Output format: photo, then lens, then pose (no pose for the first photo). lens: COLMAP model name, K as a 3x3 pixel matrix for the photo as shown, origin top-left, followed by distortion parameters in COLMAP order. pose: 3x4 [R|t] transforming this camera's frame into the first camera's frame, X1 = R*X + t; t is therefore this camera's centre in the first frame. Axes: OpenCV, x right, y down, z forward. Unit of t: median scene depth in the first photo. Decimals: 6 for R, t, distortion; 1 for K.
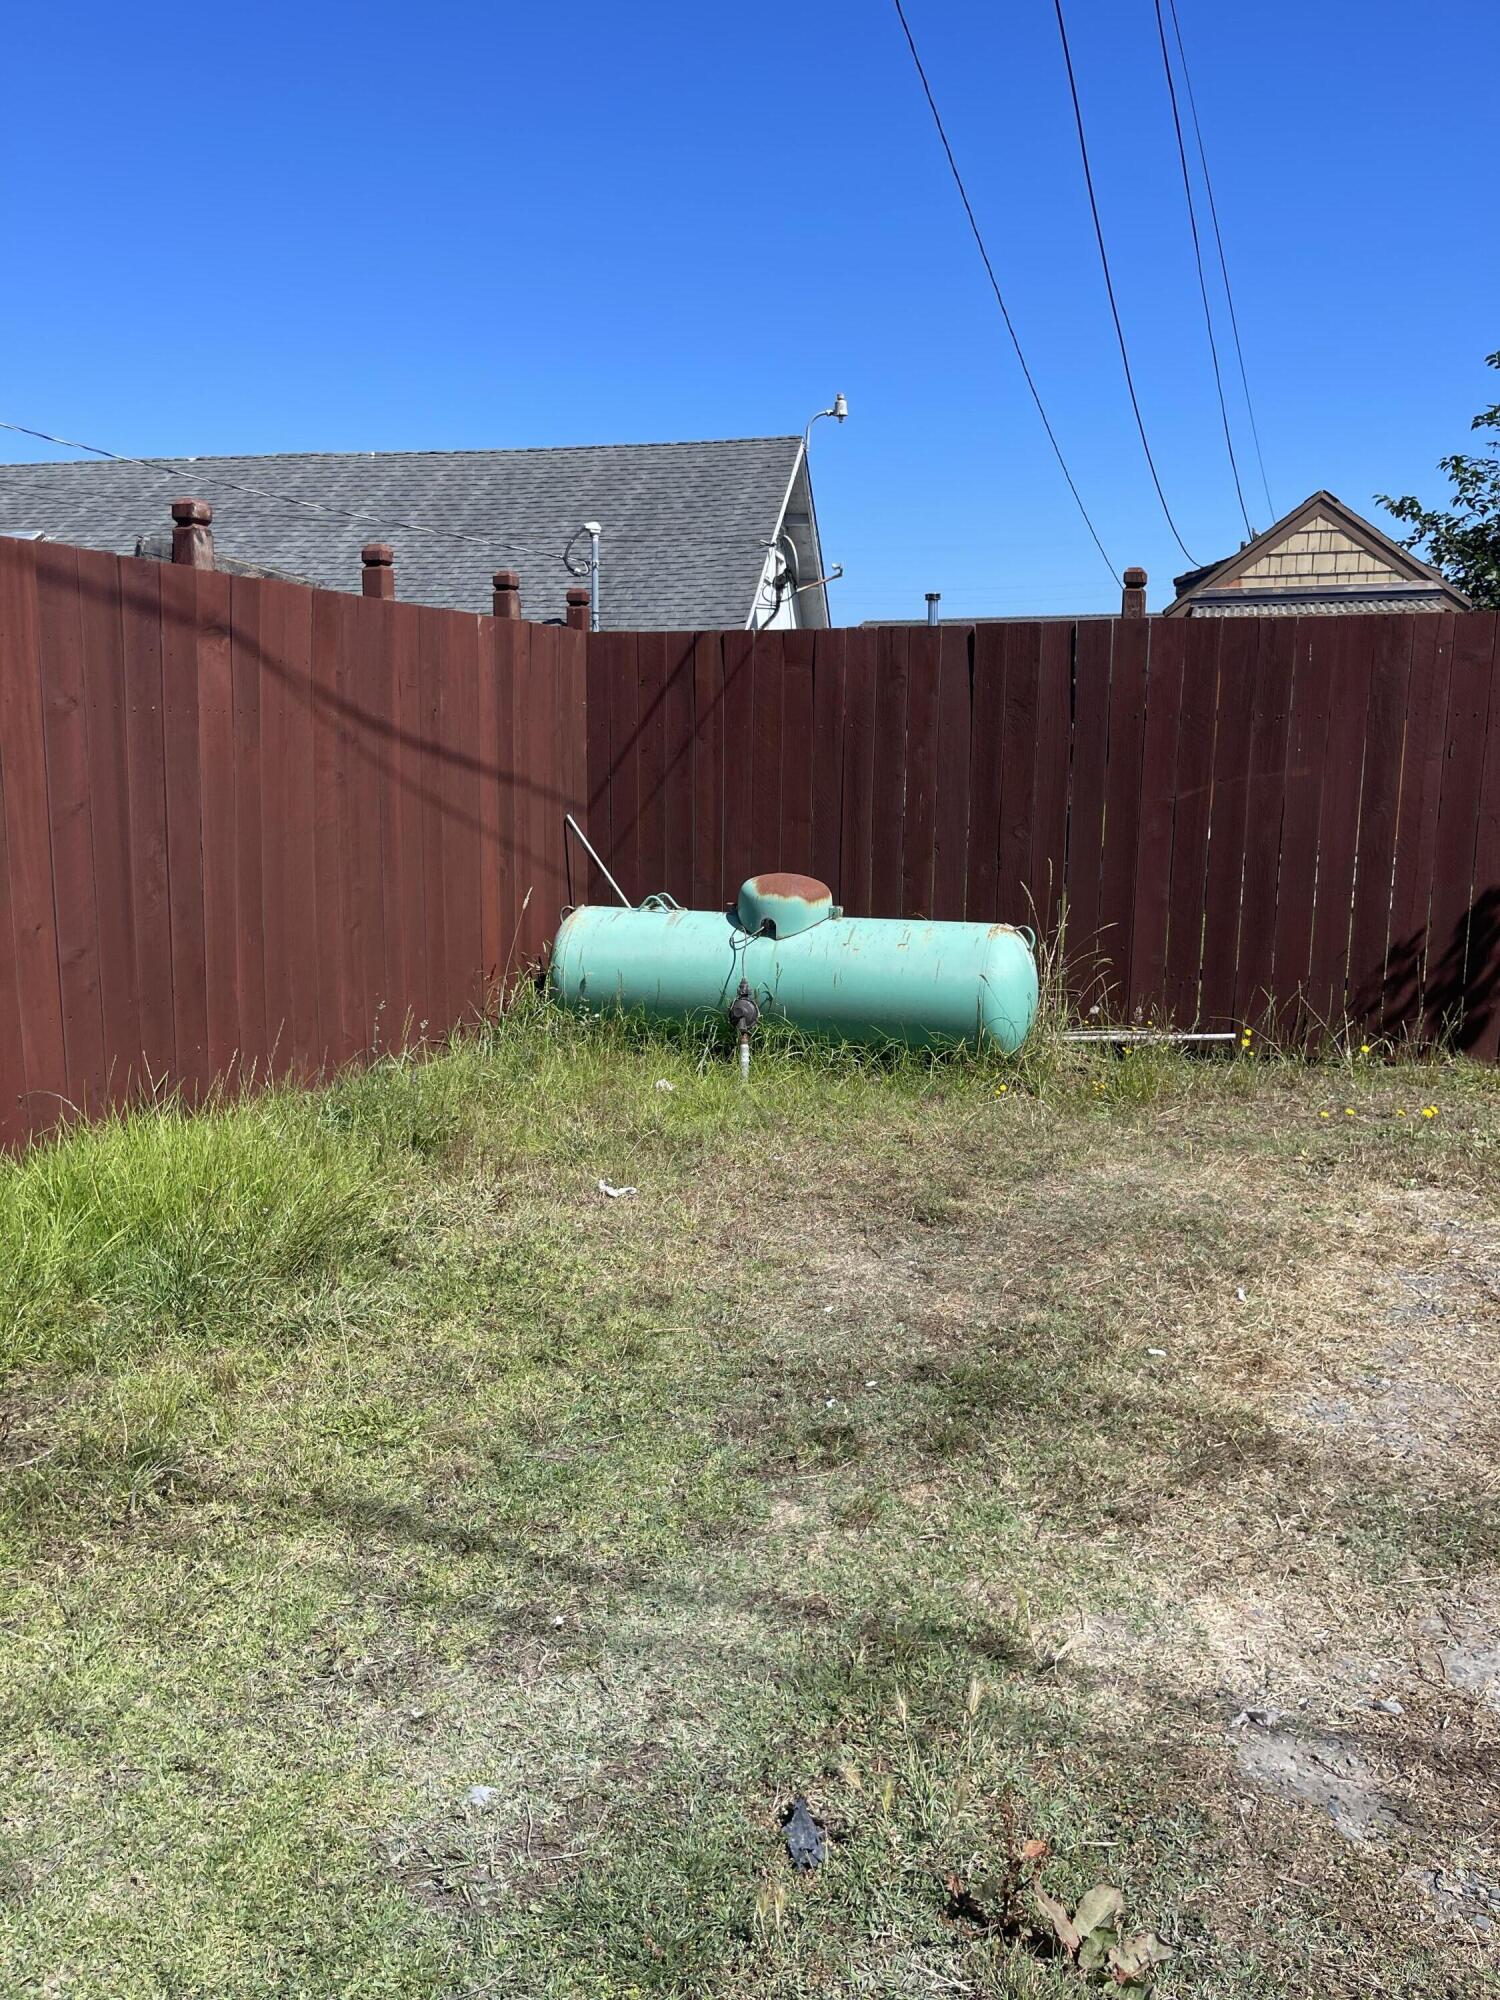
lens RADIAL K [[1515.2, 0, 776.2], [0, 1515.2, 1032.4], [0, 0, 1]] dist [-0.001894, 0.004748]
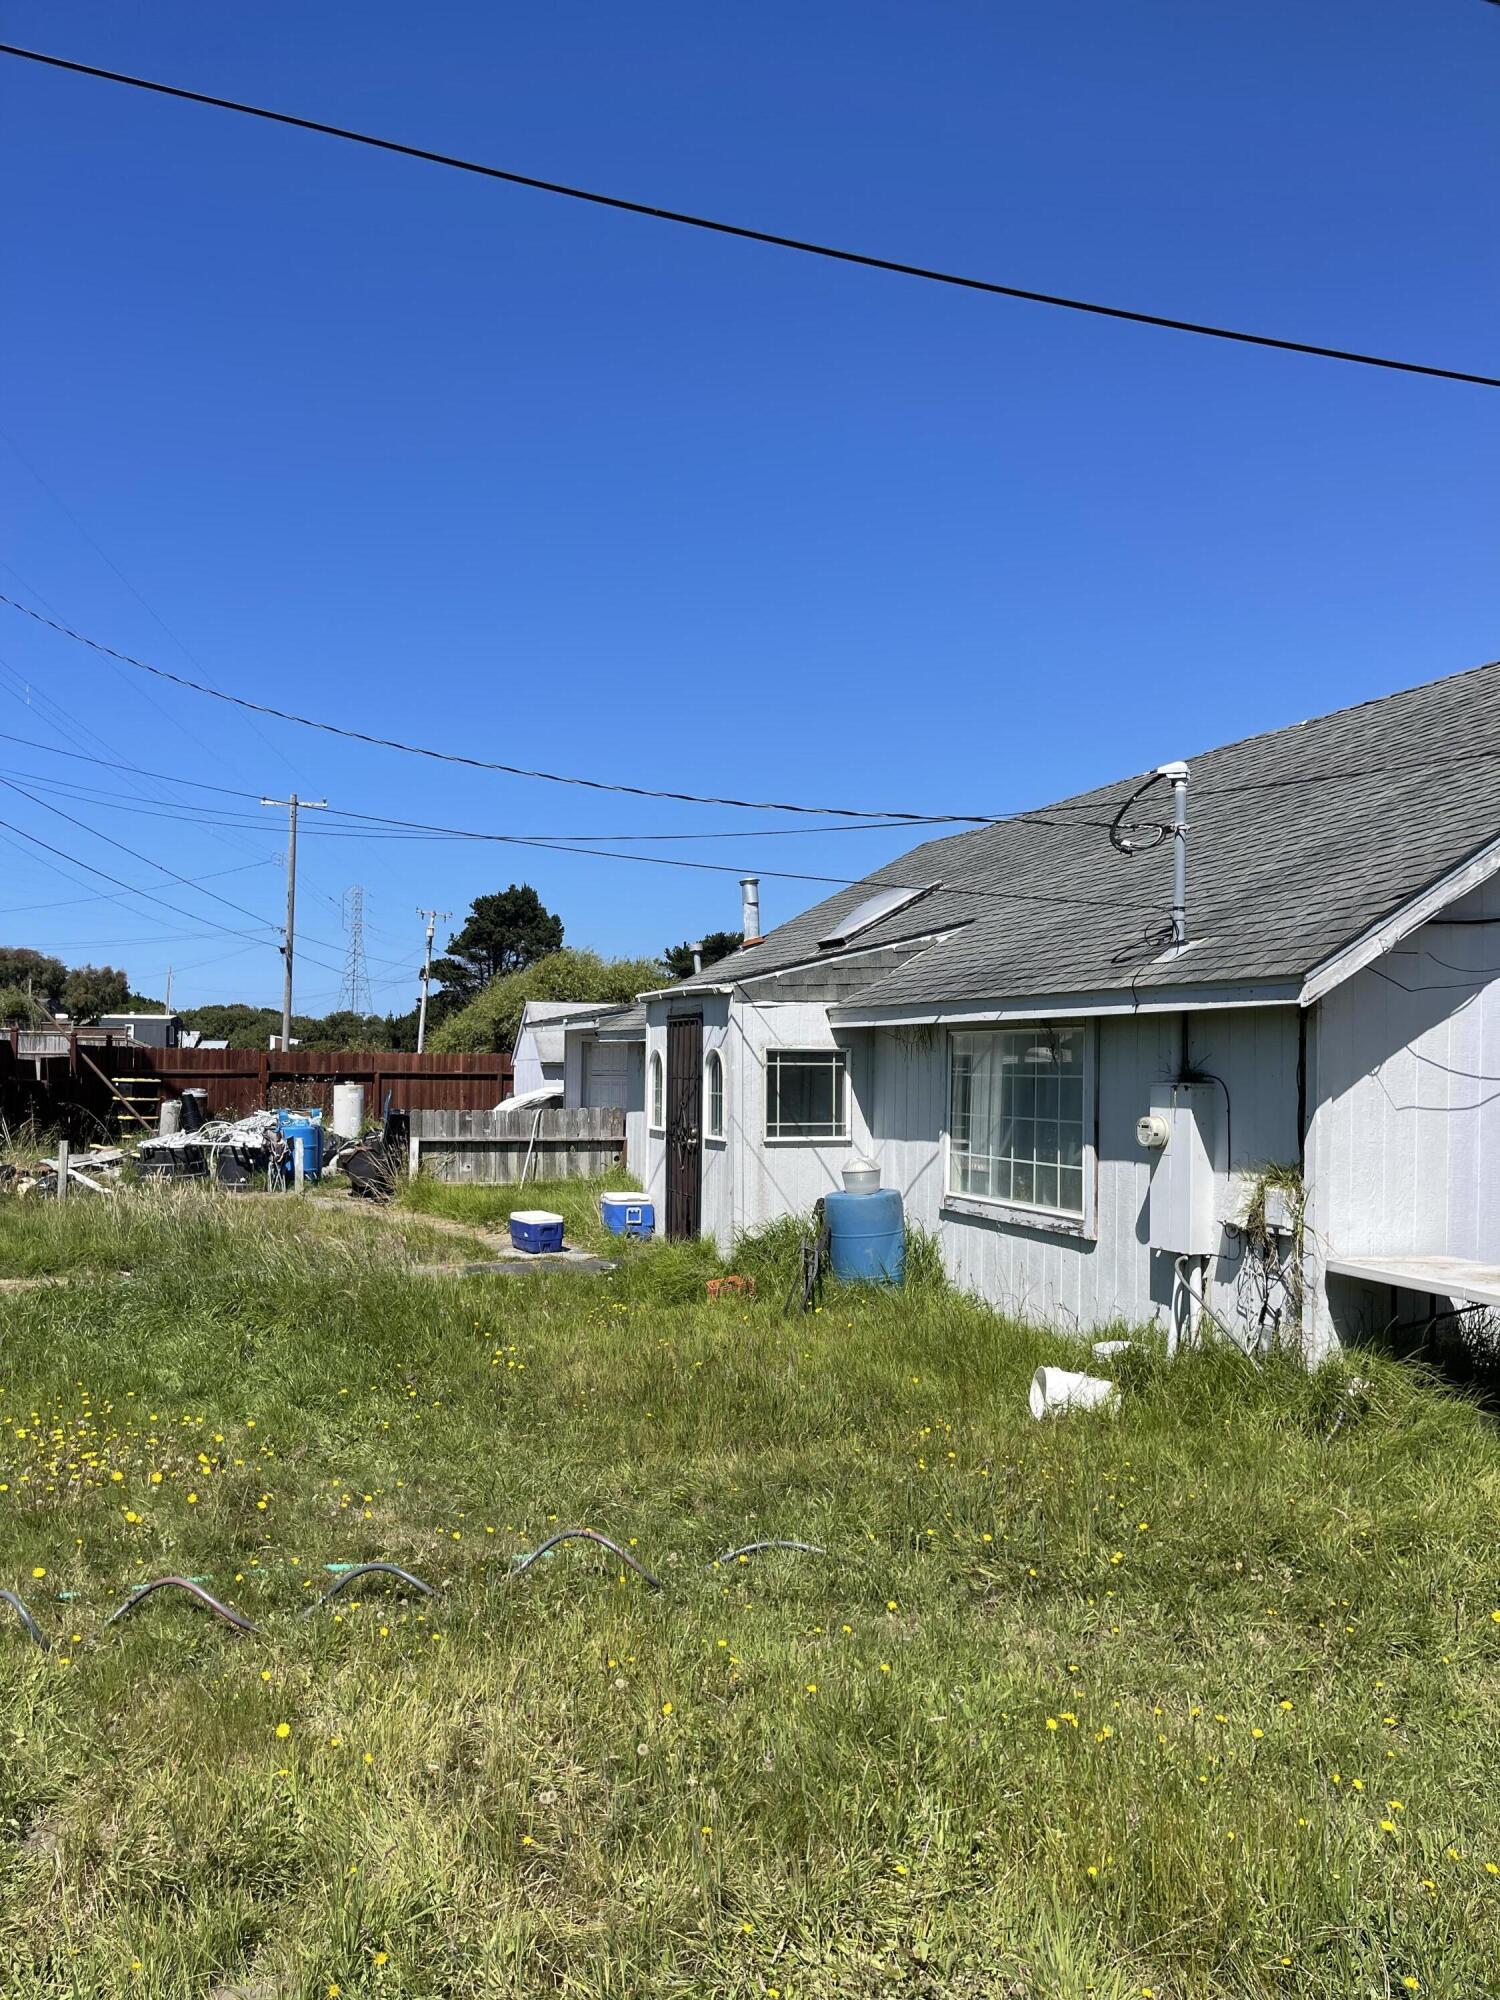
lens RADIAL K [[1515.1, 0, 742.5], [0, 1515.1, 1006.4], [0, 0, 1]] dist [0.072111, -0.092366]
pose [[0.485987, -0.041433, -0.872984, 0.252161], [-0.173485, 0.974425, -0.142826, -0.103274], [0.856574, 0.220861, 0.466369, 0.479614]]
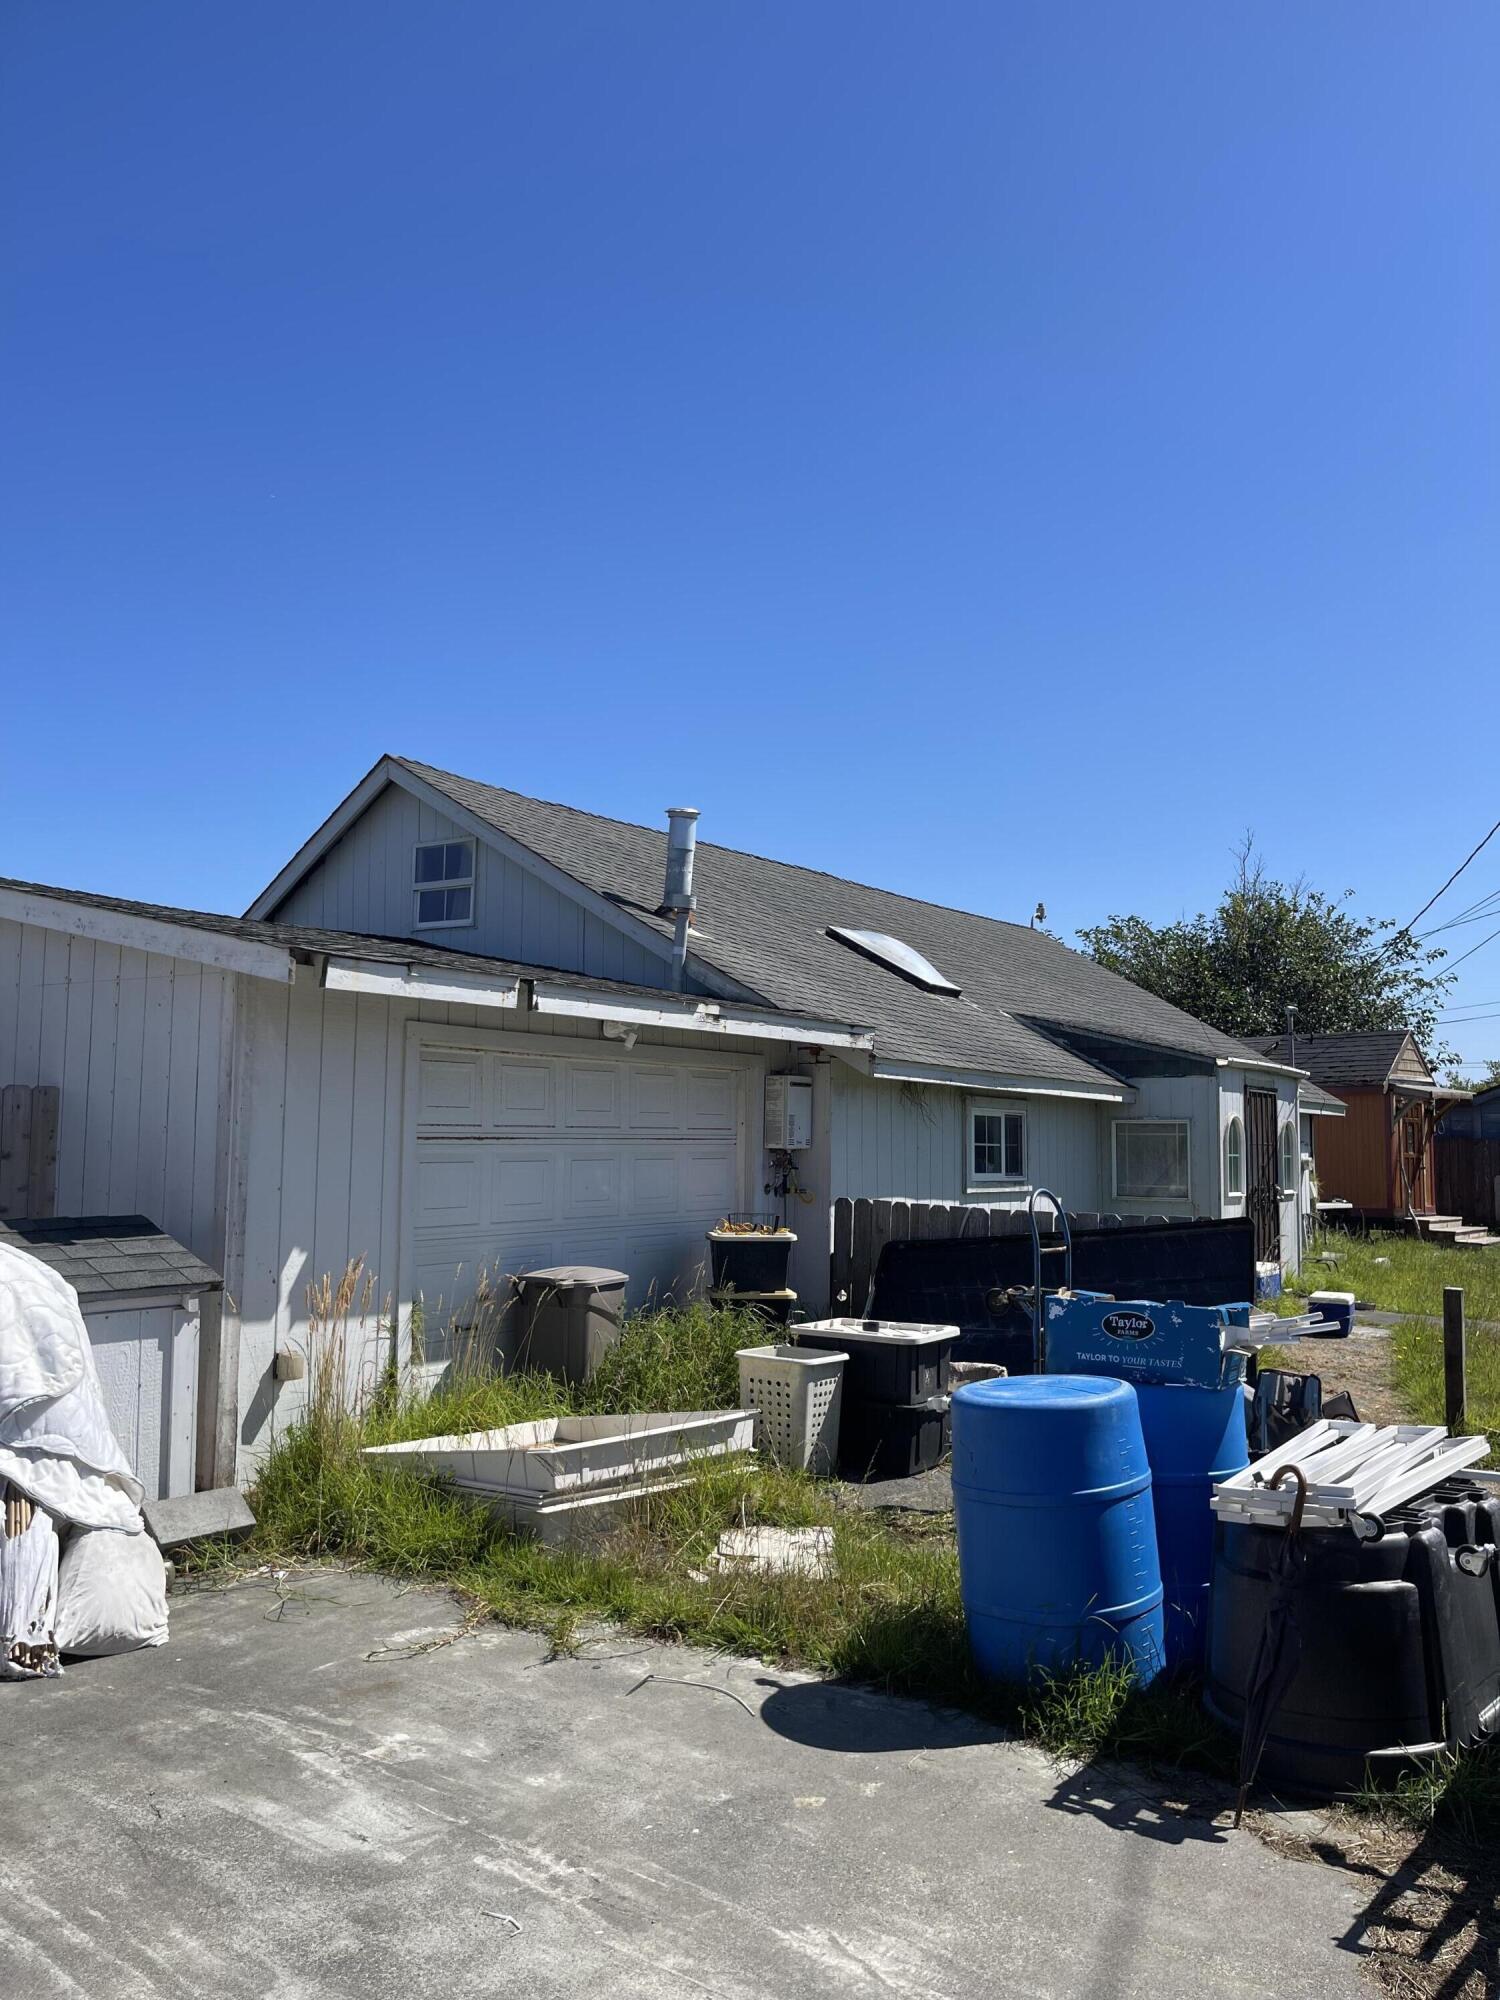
lens RADIAL K [[1515.1, 0, 742.5], [0, 1515.1, 1006.4], [0, 0, 1]] dist [0.072111, -0.092366]
pose [[0.435909, 0.074371, 0.896913, -1.284347], [0.168281, 0.972268, -0.162405, -0.155646], [-0.884118, 0.221727, 0.411305, 0.700418]]
